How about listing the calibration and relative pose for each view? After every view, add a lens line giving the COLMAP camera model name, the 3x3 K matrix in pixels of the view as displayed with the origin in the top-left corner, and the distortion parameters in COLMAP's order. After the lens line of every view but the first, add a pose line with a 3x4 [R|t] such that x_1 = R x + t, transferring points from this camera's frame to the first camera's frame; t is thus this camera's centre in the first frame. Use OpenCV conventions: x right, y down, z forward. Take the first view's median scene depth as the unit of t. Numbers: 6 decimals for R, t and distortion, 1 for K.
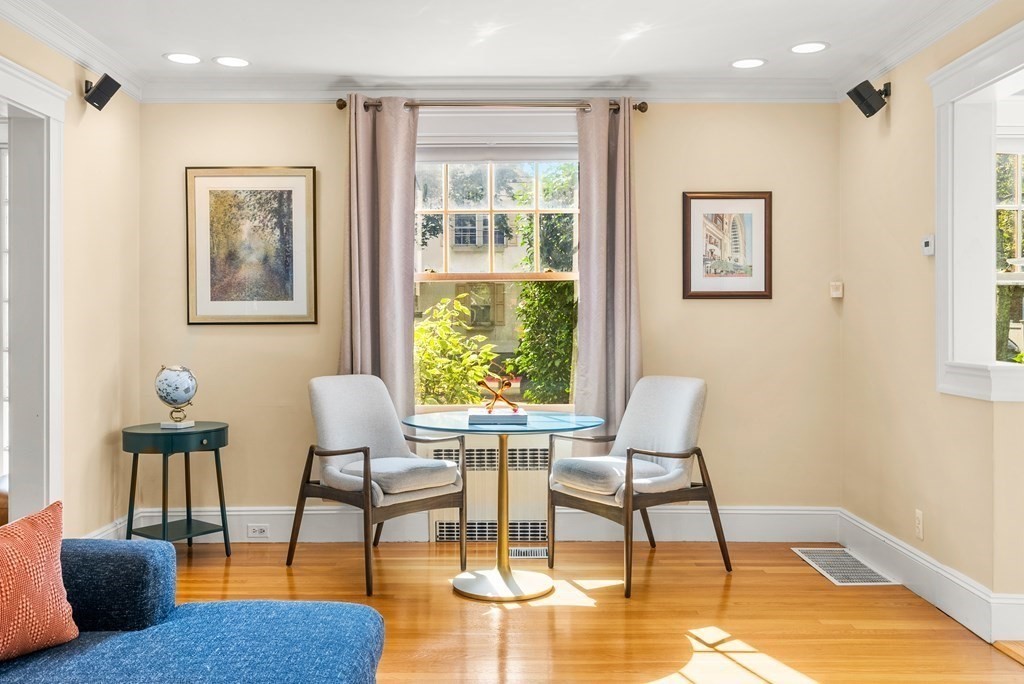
lens RADIAL K [[919.2, 0, 510.9], [0, 919.2, 321.3], [0, 0, 1]] dist [0.015945, 0.010508]
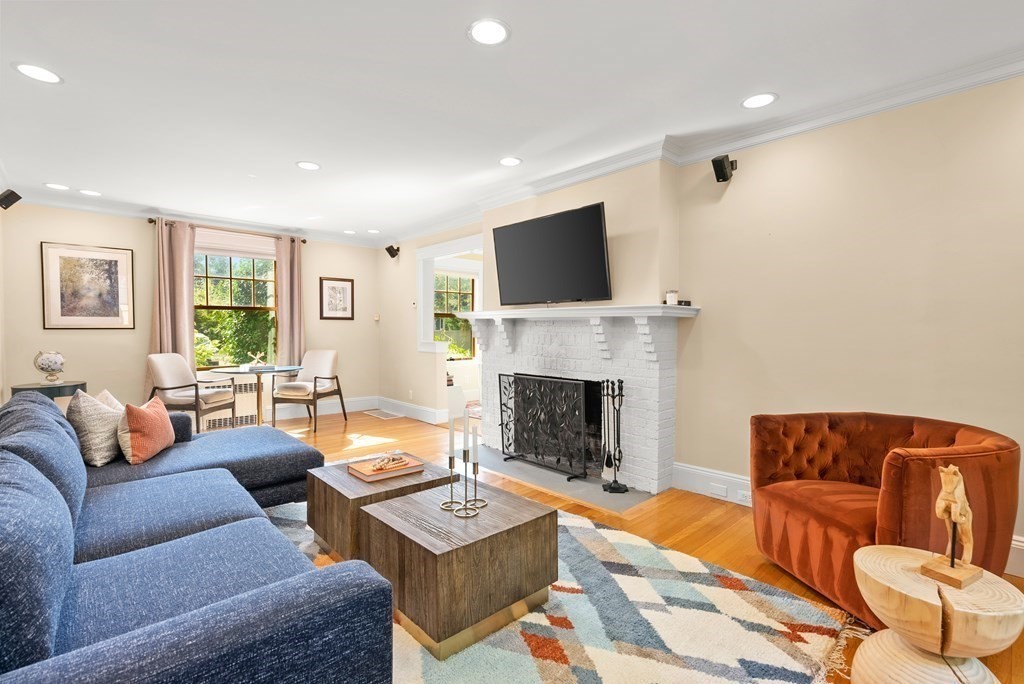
lens RADIAL K [[471.9, 0, 512.0], [0, 471.9, 342.0], [0, 0, 1]] dist [0.000714, 0.000094]
pose [[0.735445, -0.015376, 0.677410, -0.306552], [-0.004576, 0.999607, 0.027657, -0.001025], [-0.677569, -0.023440, 0.735085, -0.310148]]
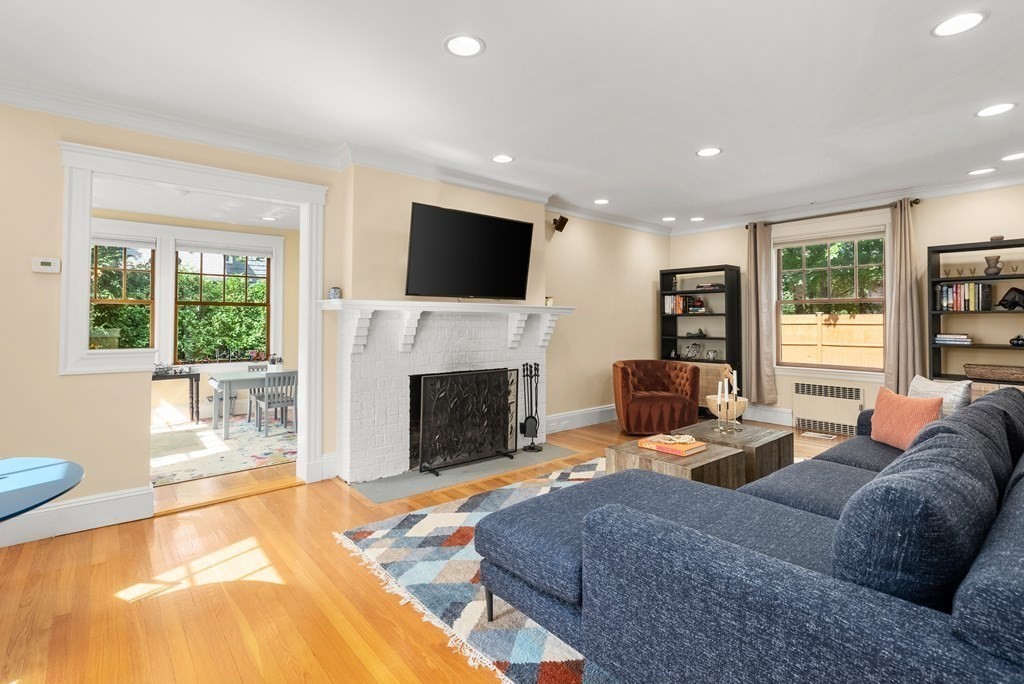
lens RADIAL K [[468.8, 0, 509.0], [0, 468.8, 321.9], [0, 0, 1]] dist [0.000308, 0.000067]
pose [[-0.628908, 0.005361, 0.777461, -0.385862], [-0.001475, 0.999966, -0.008088, 0.002425], [-0.777478, -0.006234, -0.628879, 0.736978]]
